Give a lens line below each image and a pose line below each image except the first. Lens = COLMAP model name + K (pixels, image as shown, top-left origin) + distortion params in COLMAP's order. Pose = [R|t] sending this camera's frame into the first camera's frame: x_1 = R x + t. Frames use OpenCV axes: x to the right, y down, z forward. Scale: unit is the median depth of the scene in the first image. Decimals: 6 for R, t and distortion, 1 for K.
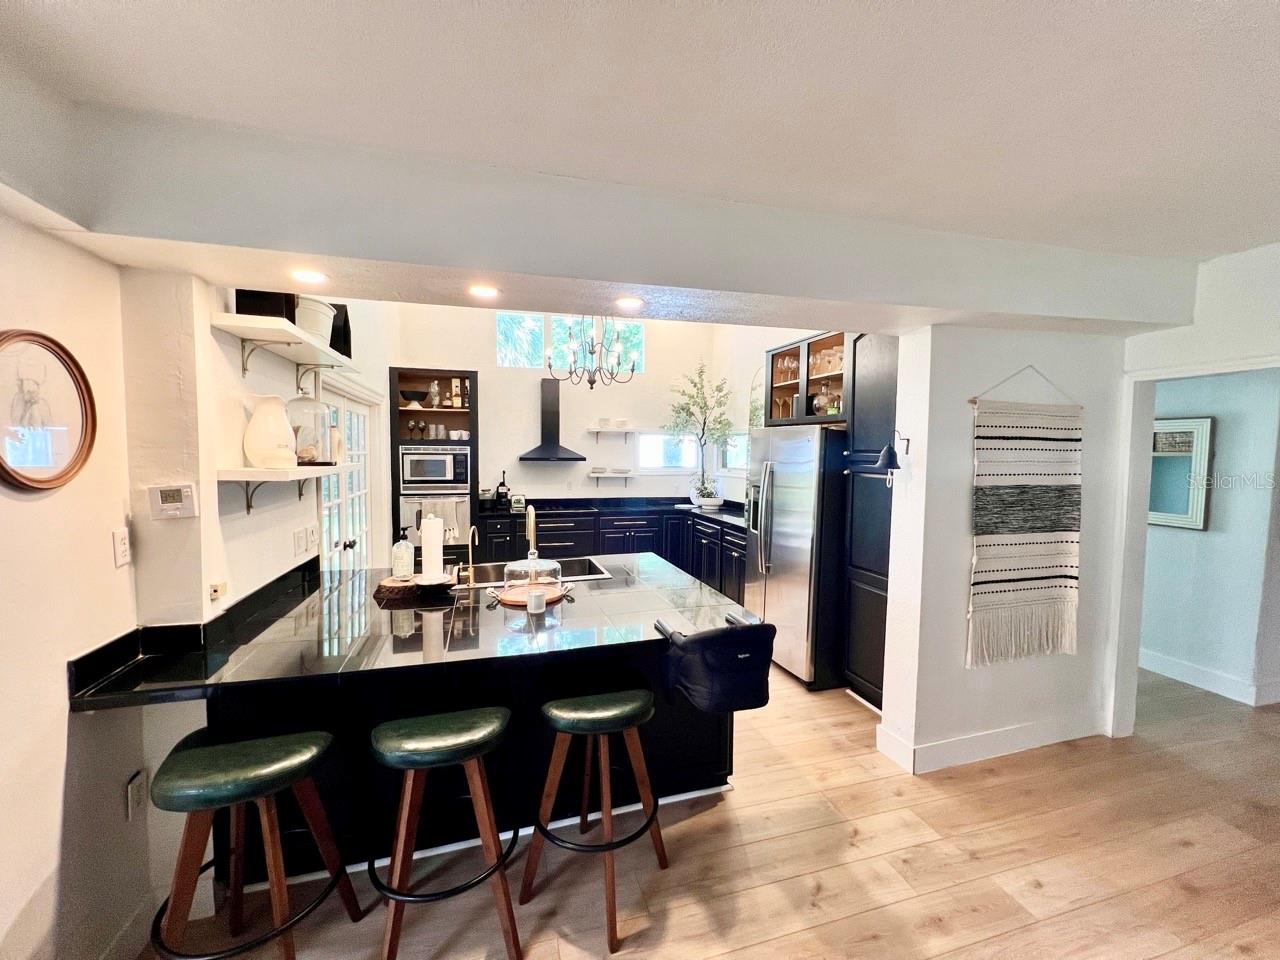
lens RADIAL K [[514.8, 0, 640.1], [0, 514.8, 475.8], [0, 0, 1]] dist [-0.004267, -0.000253]
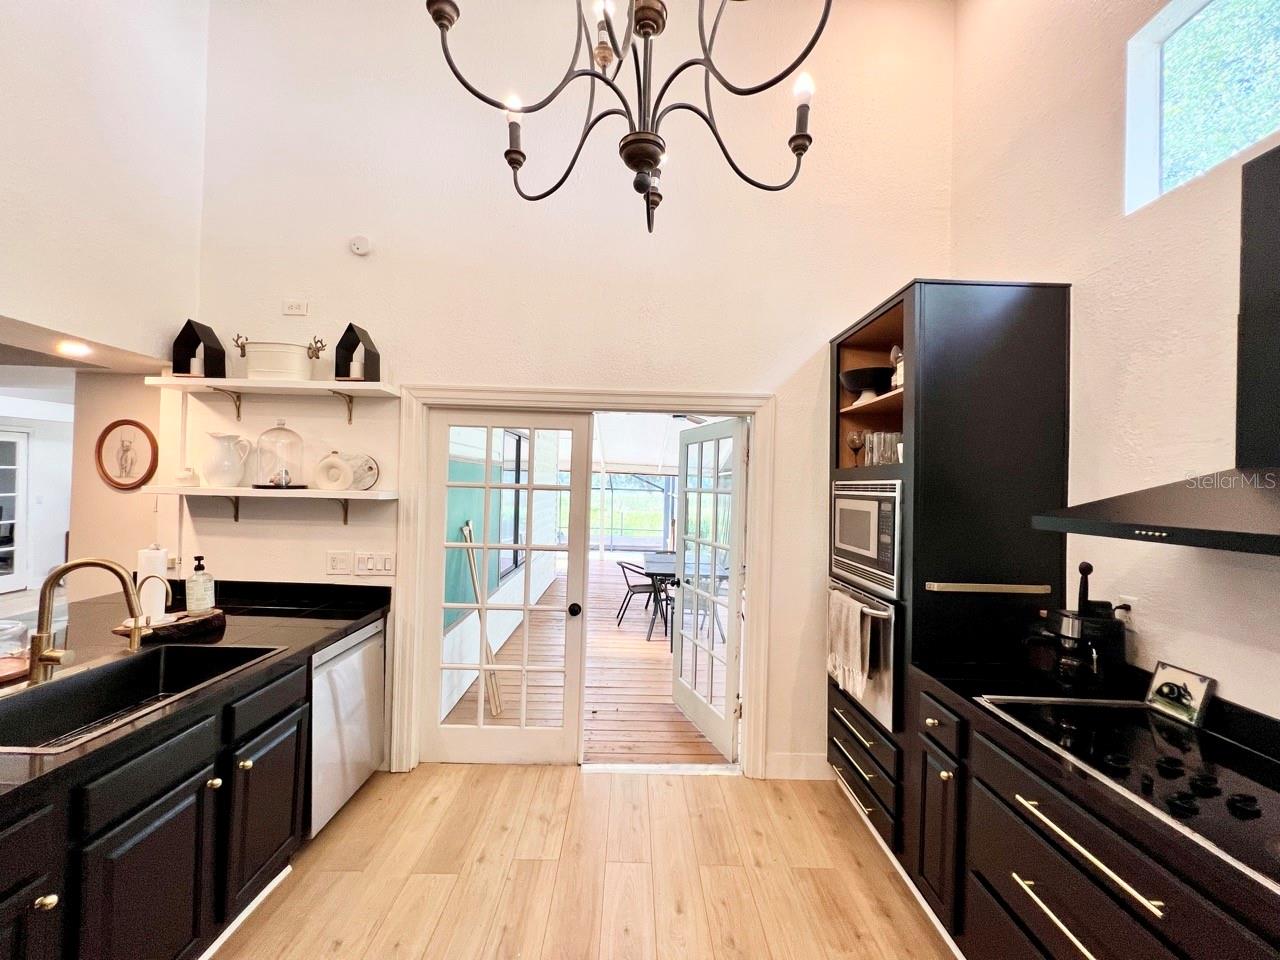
lens RADIAL K [[514.8, 0, 638.8], [0, 514.8, 476.1], [0, 0, 1]] dist [-0.004267, -0.000253]
pose [[-0.283328, -0.009895, -0.958972, 0.104944], [-0.071024, 0.997417, 0.010692, -0.050344], [0.956390, 0.071139, -0.283299, 0.926021]]
